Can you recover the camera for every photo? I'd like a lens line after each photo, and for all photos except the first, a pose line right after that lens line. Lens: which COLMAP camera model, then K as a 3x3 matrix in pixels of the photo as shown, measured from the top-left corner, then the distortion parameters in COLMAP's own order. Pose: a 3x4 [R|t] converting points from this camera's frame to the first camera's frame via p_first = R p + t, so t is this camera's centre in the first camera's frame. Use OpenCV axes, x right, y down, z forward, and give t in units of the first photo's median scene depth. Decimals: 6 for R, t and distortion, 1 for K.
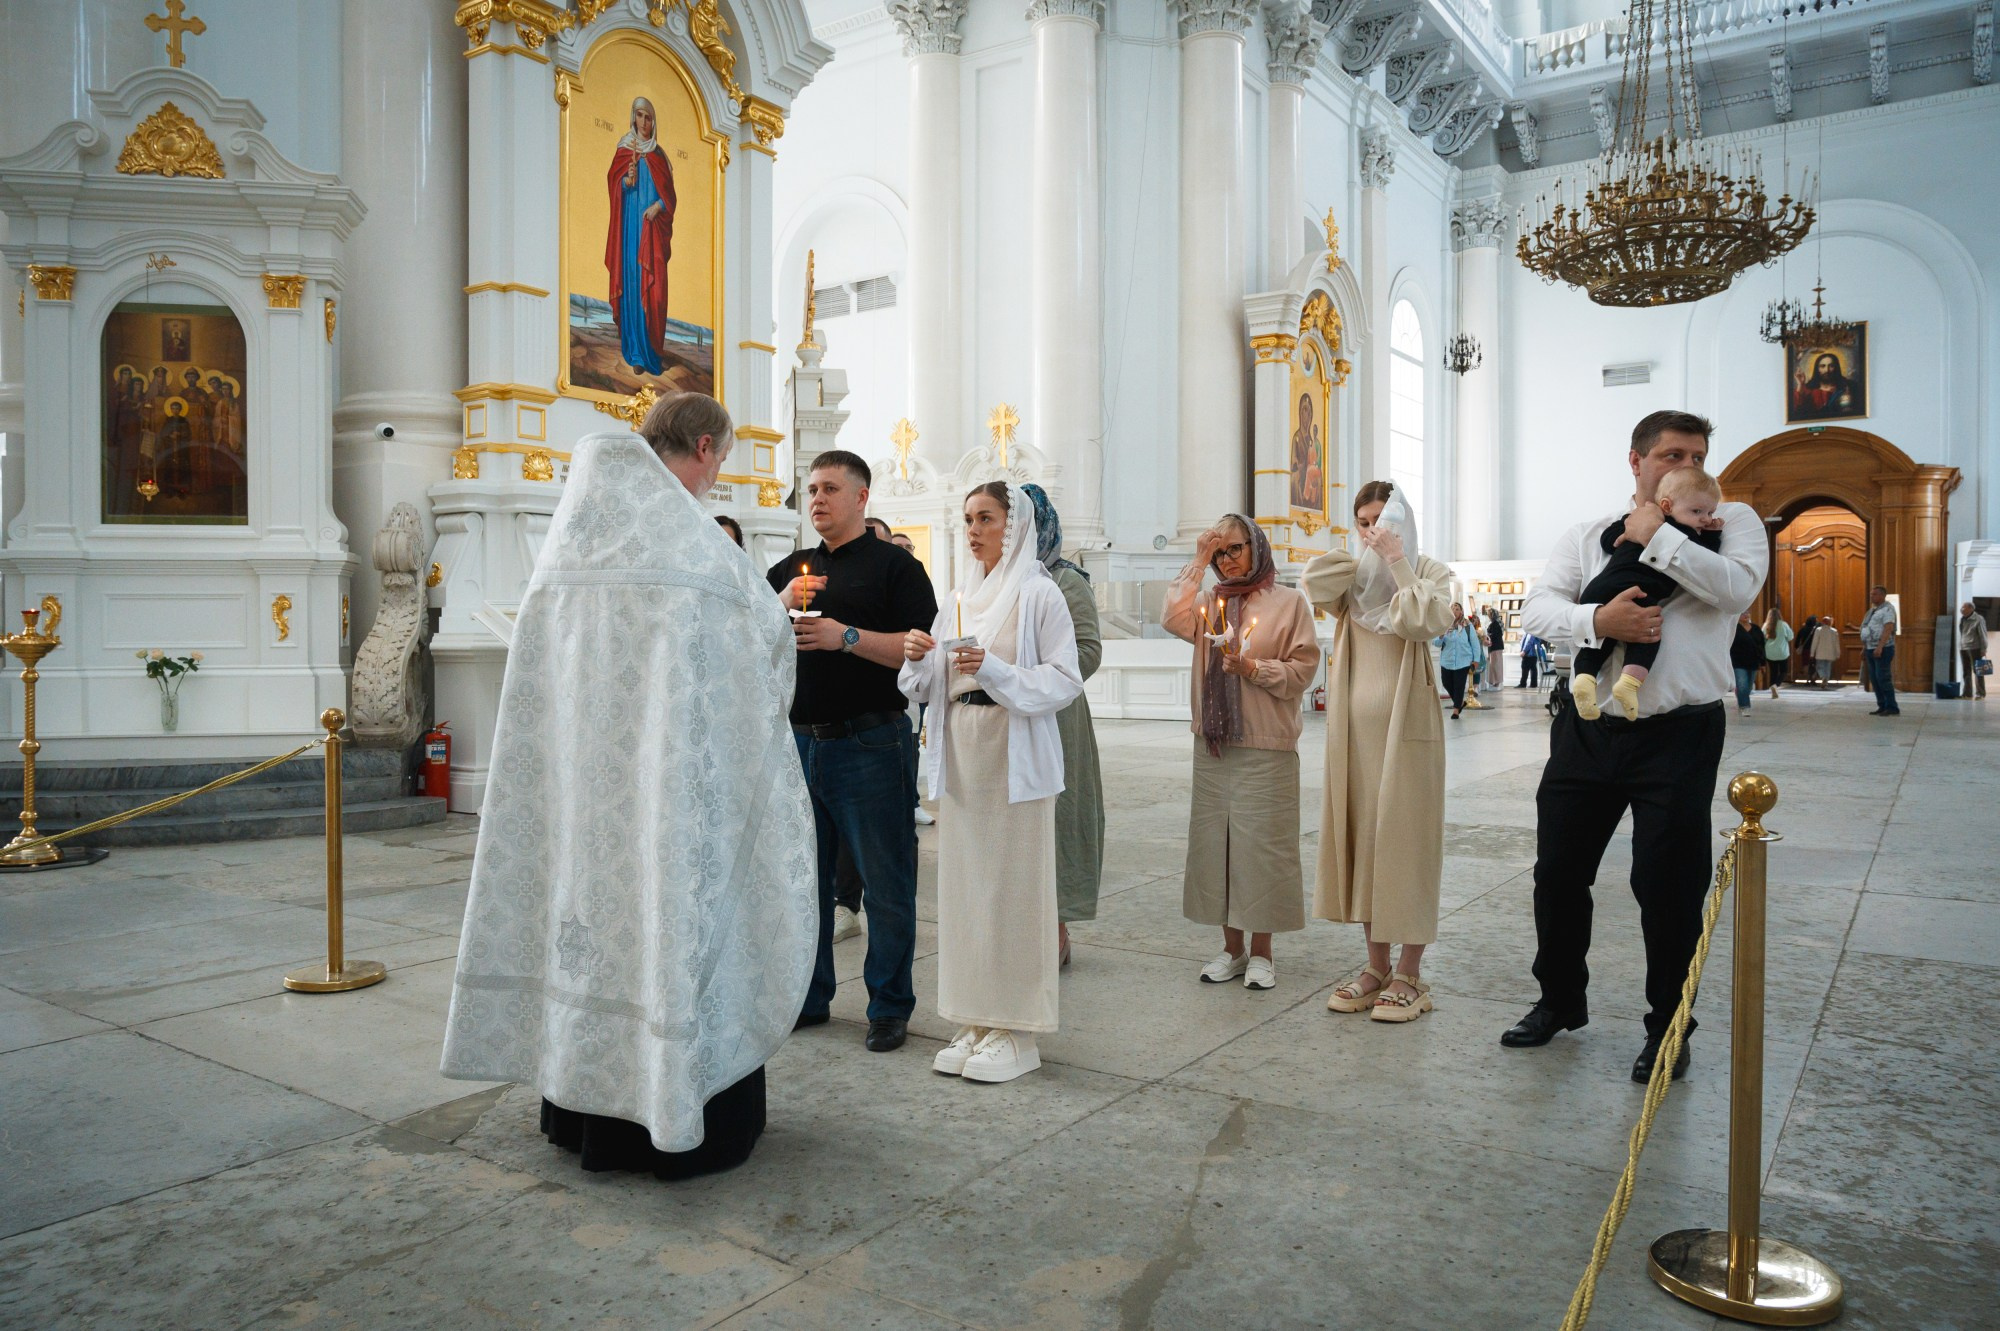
lens RADIAL K [[1478.6, 0, 1000.0], [0, 1478.6, 665.5], [0, 0, 1]] dist [0.004727, 0.002819]
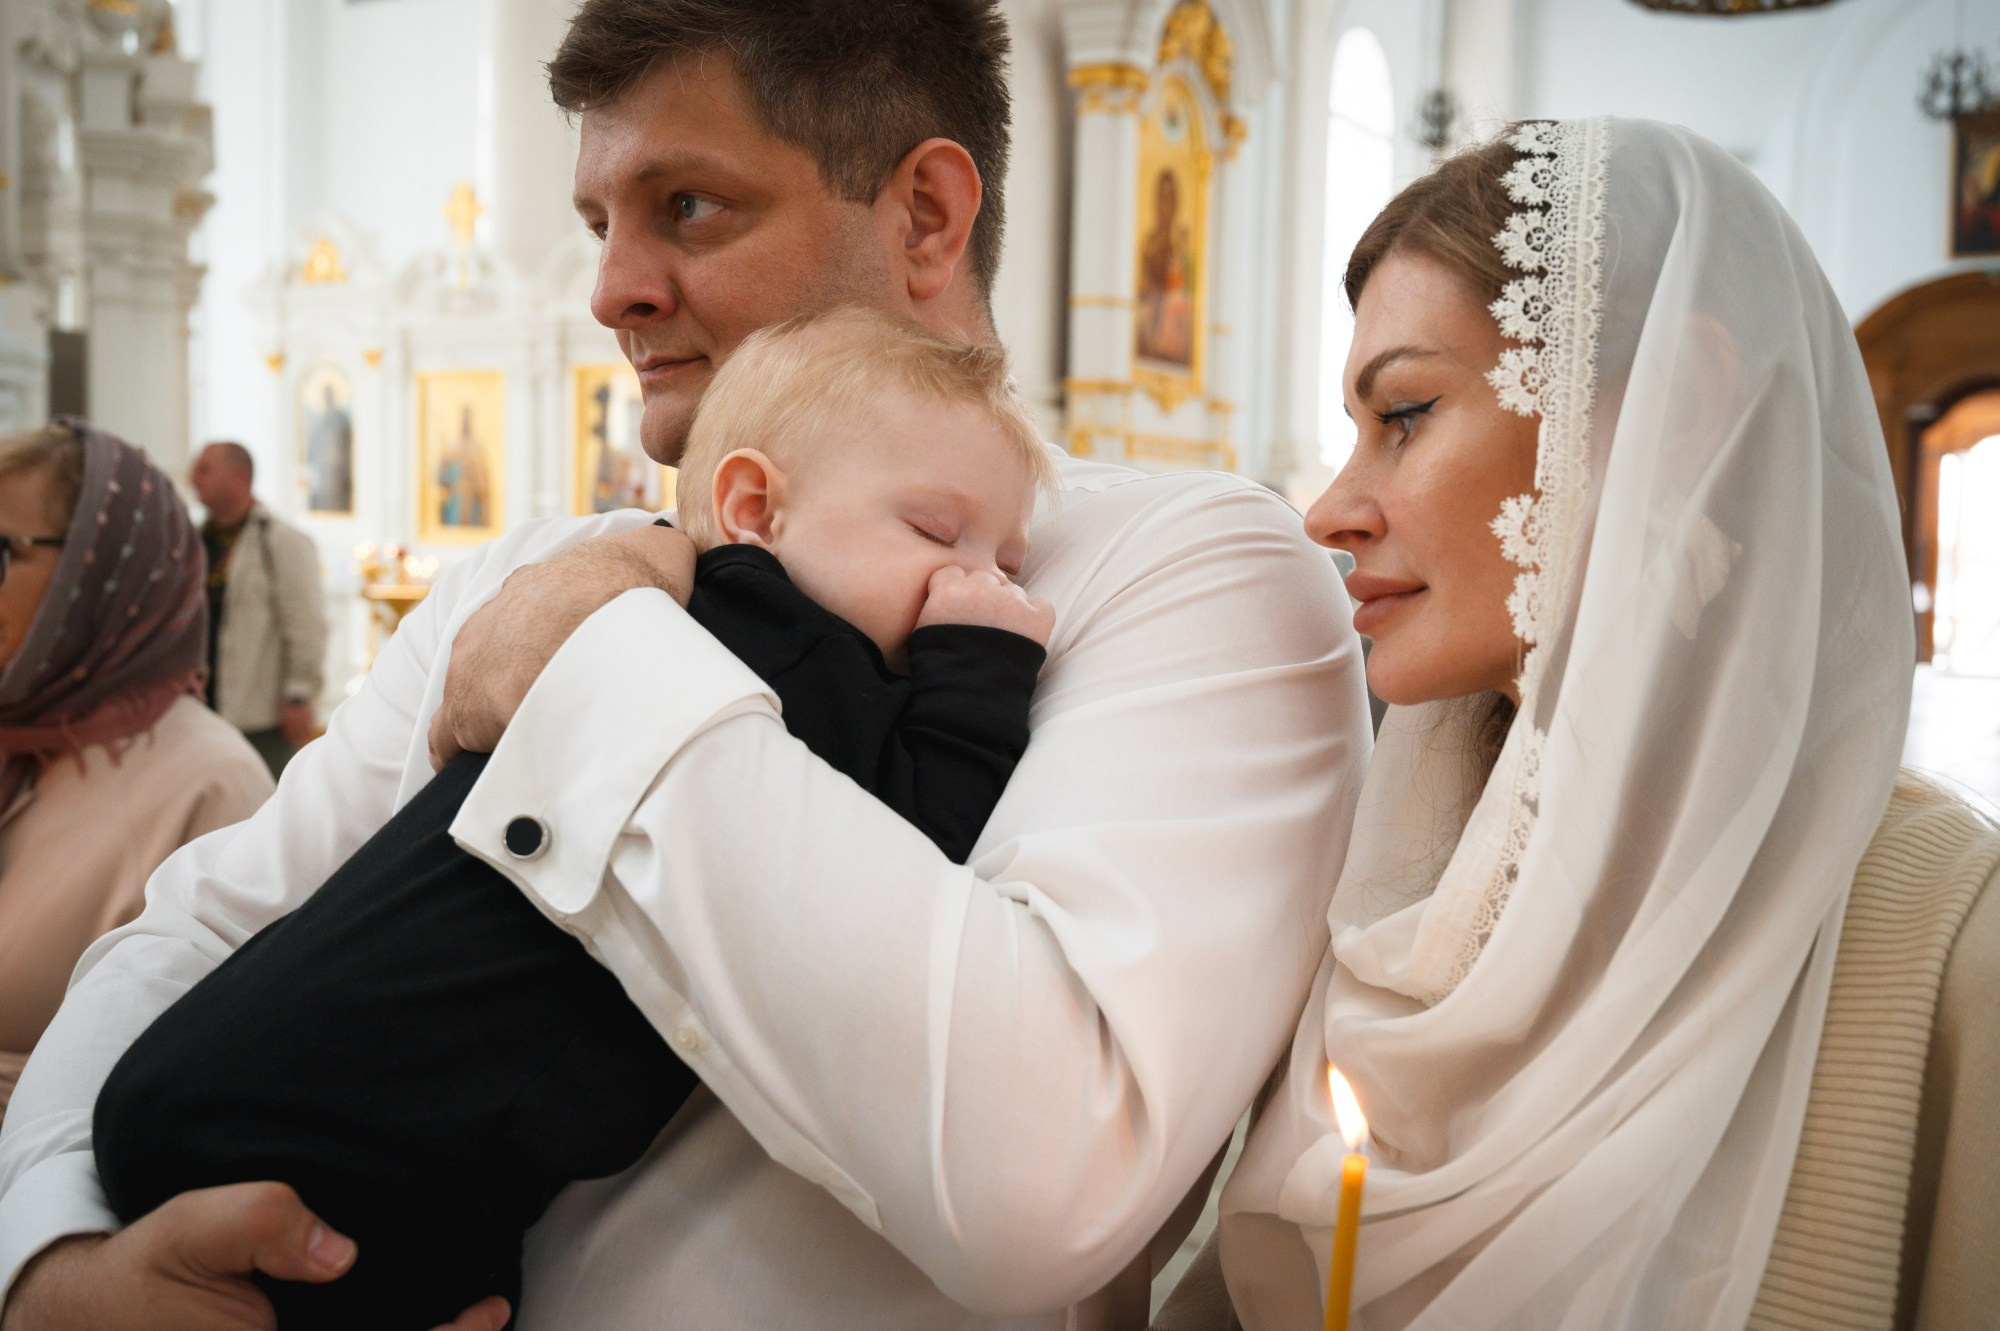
lens RADIAL K [[2134.0, 0, 1042.1], [0, 2134.0, 666.1], [0, 0, 1]] dist [-0.076141, 0.312944]
pose [[0.995944, 0.028312, 0.085408, 0.160224], [-0.031737, 0.998735, 0.039007, -0.032631], [-0.084195, -0.041559, 0.995582, 0.274185]]
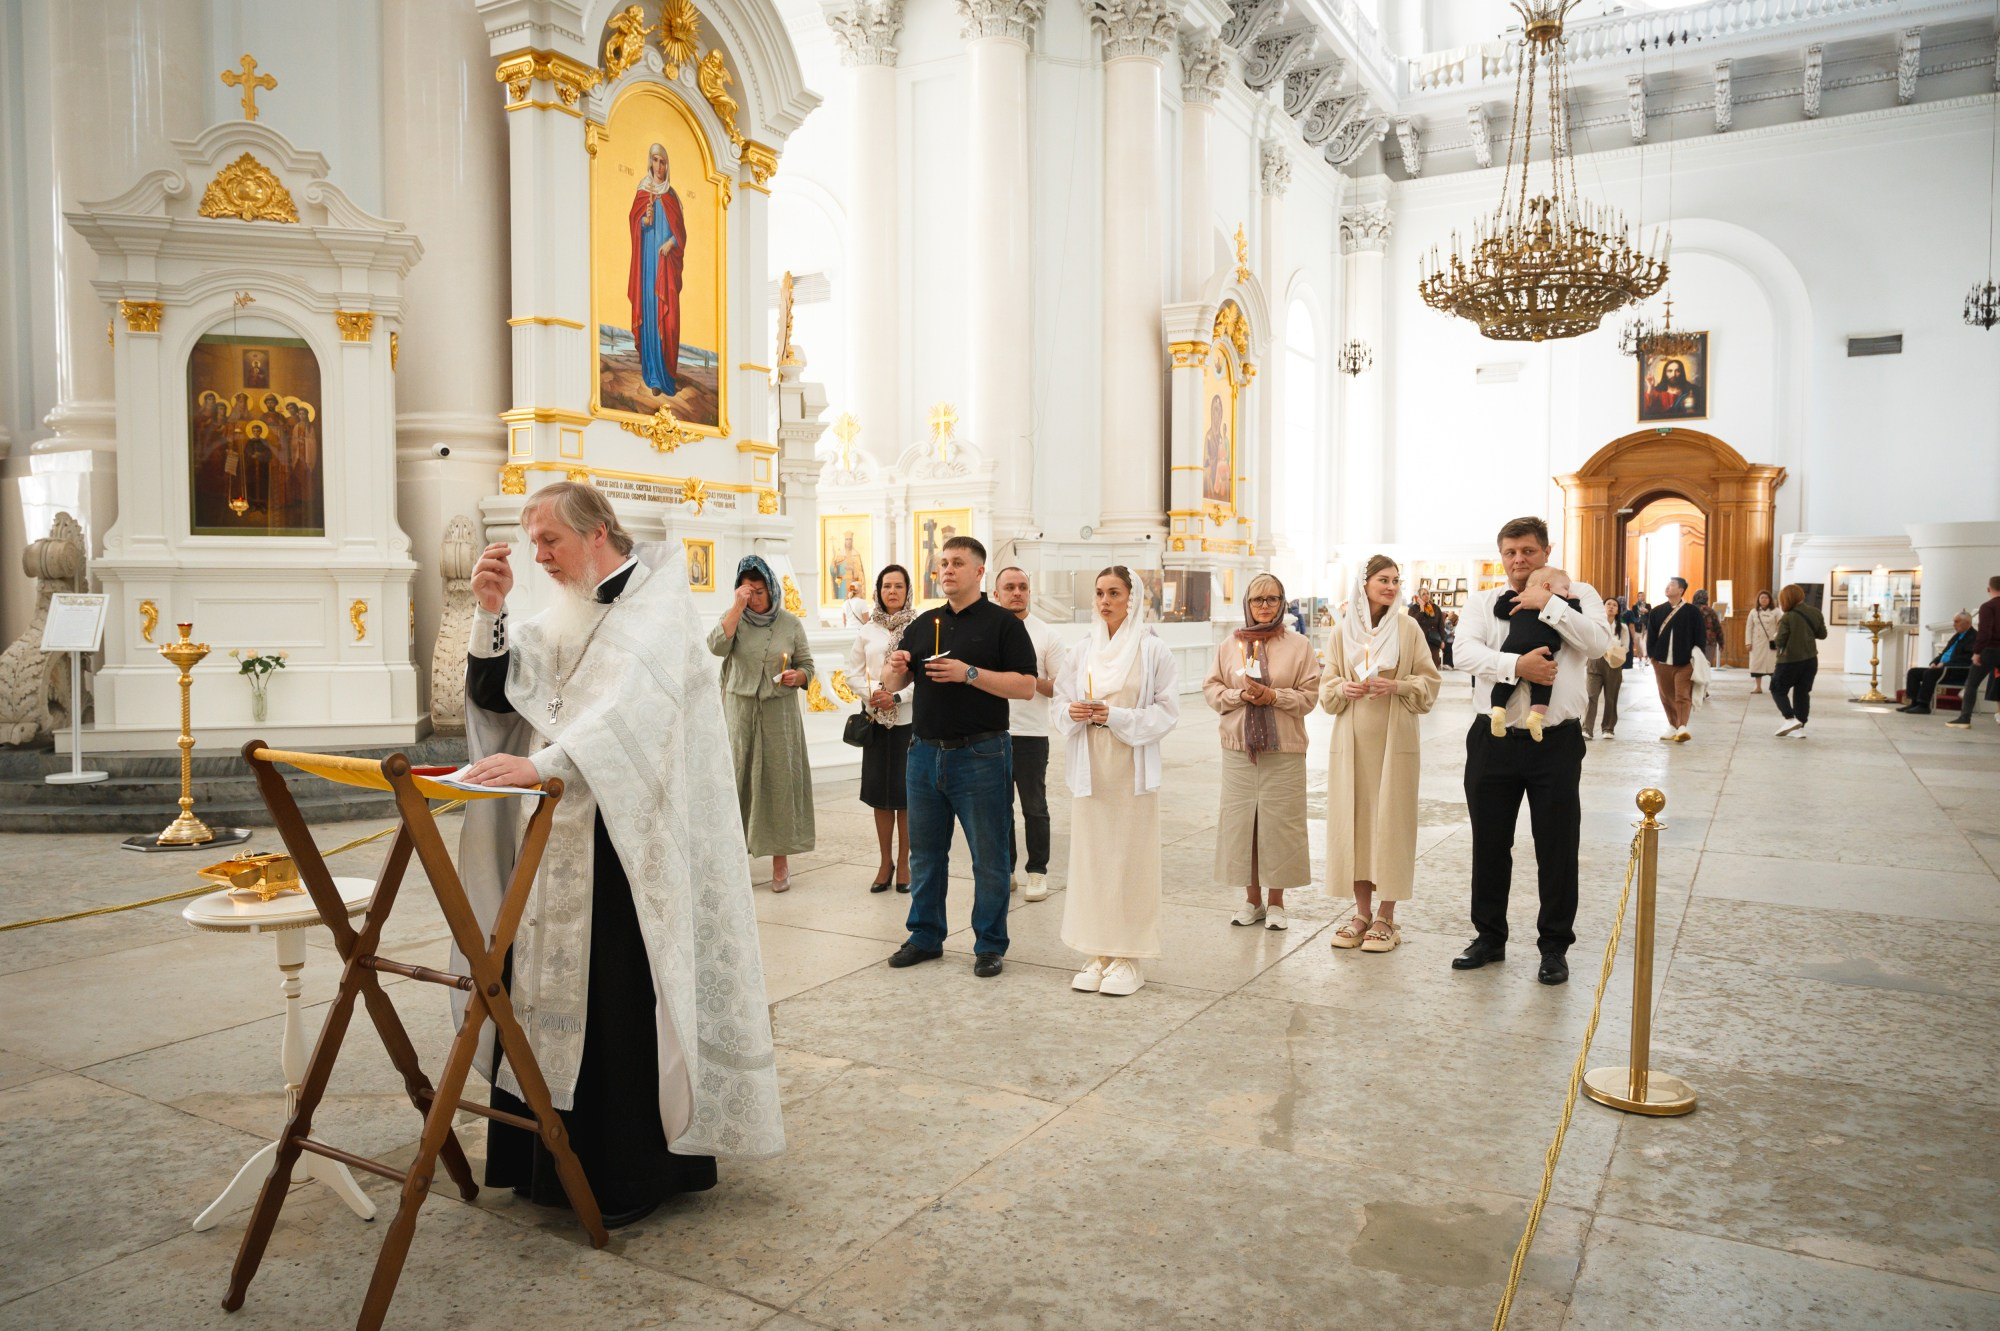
lens RADIAL K [[1478.6, 0, 1000.0], [0, 1478.6, 665.5], [0, 0, 1]] dist [0.004727, 0.002819]
pose [[0.996219, -0.000080, 0.086873, -0.082972], [-0.002308, 0.999622, 0.027381, -0.025084], [-0.086842, -0.027478, 0.995843, -0.134595]]
